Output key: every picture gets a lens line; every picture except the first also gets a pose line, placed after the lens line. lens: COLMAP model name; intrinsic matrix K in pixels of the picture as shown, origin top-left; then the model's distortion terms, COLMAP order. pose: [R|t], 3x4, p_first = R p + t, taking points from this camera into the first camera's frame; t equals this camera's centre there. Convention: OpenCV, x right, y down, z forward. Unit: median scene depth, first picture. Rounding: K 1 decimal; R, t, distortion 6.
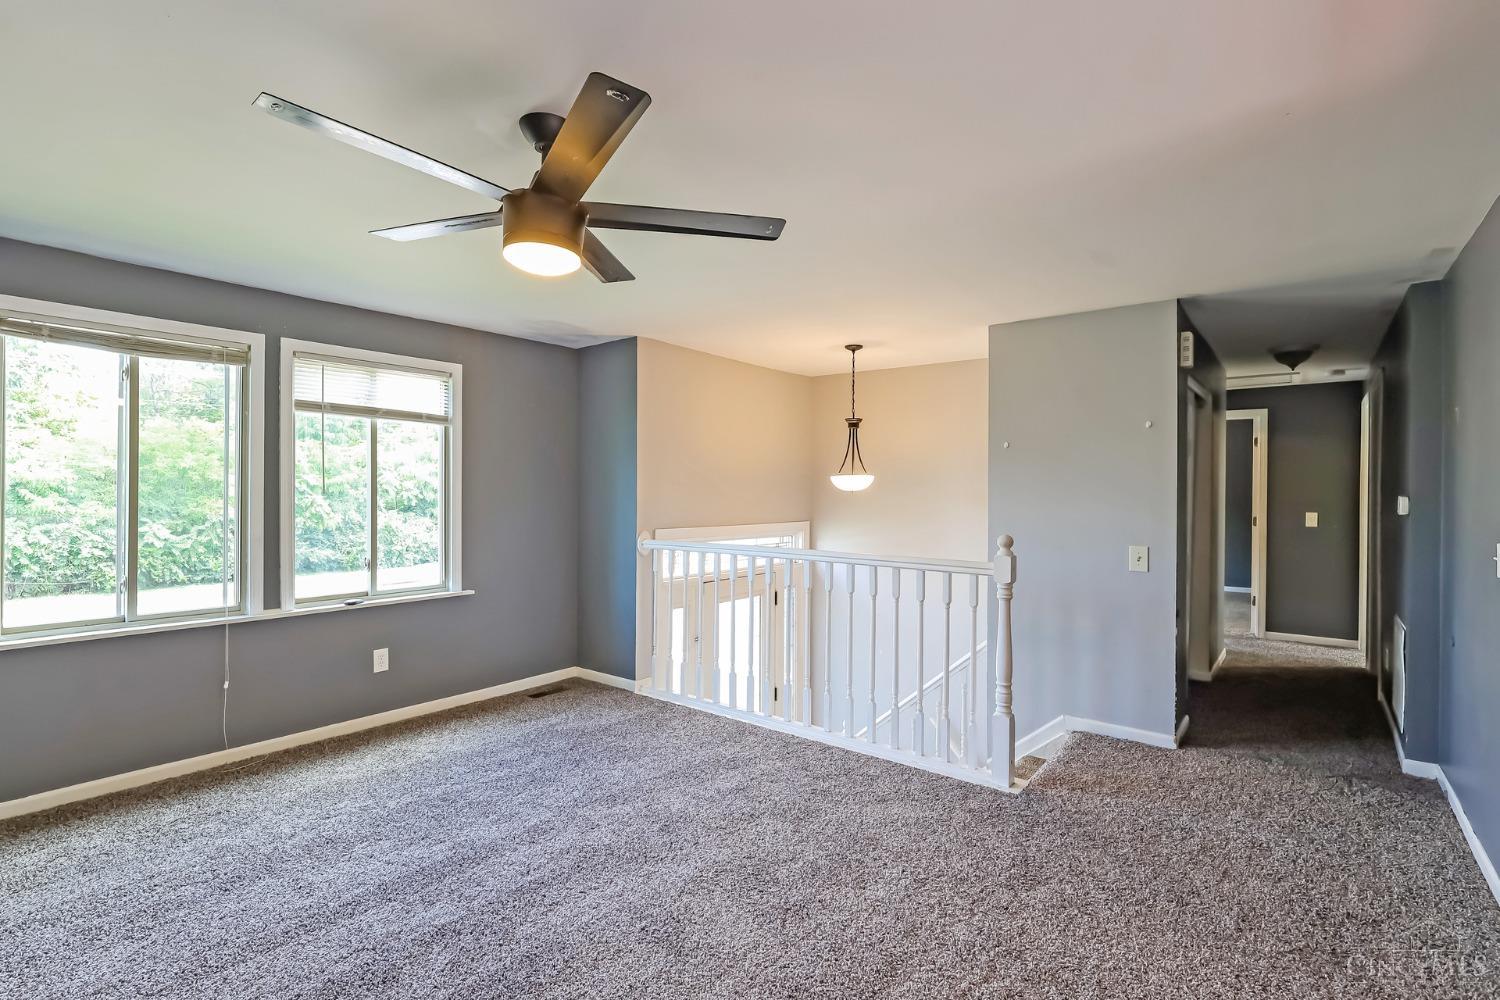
lens RADIAL K [[707.9, 0, 746.7], [0, 707.9, 493.7], [0, 0, 1]] dist [-0.001701, -0.000271]
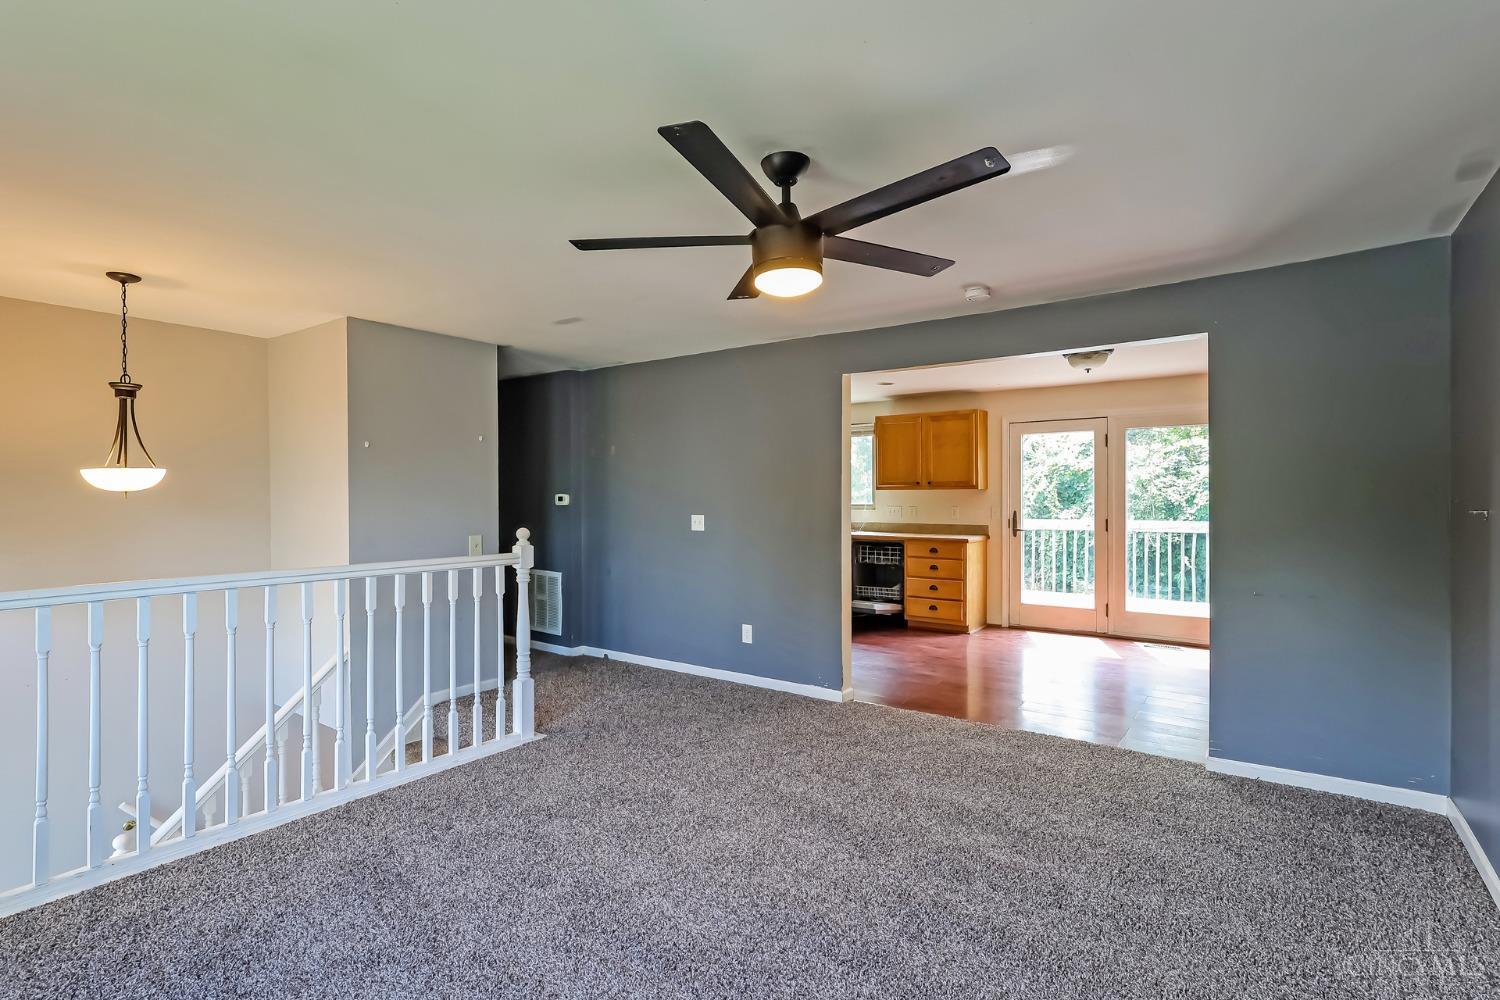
lens RADIAL K [[707.9, 0, 746.7], [0, 707.9, 493.7], [0, 0, 1]] dist [-0.001701, -0.000271]
pose [[-0.039316, -0.005622, 0.999211, -0.671990], [-0.000056, 0.999984, 0.005624, -0.005958], [-0.999227, 0.000165, -0.039316, 0.537968]]
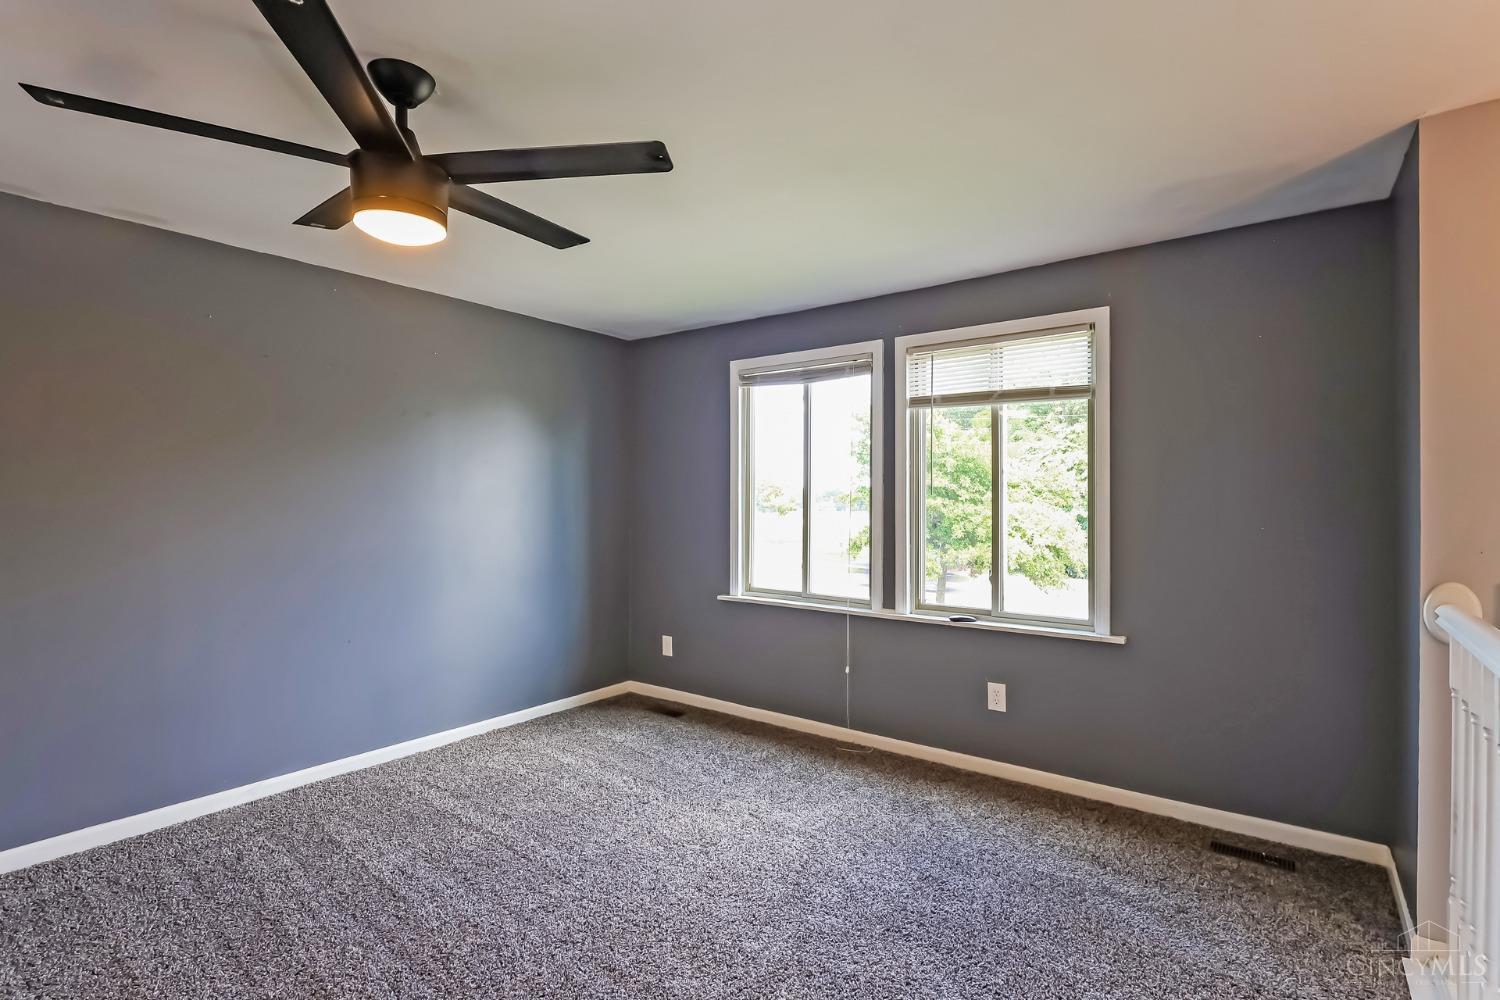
lens RADIAL K [[707.9, 0, 746.7], [0, 707.9, 493.7], [0, 0, 1]] dist [-0.001701, -0.000271]
pose [[0.026570, -0.006139, -0.999628, 0.299667], [0.000378, 0.999981, -0.006131, 0.004164], [0.999647, -0.000215, 0.026571, 0.689518]]
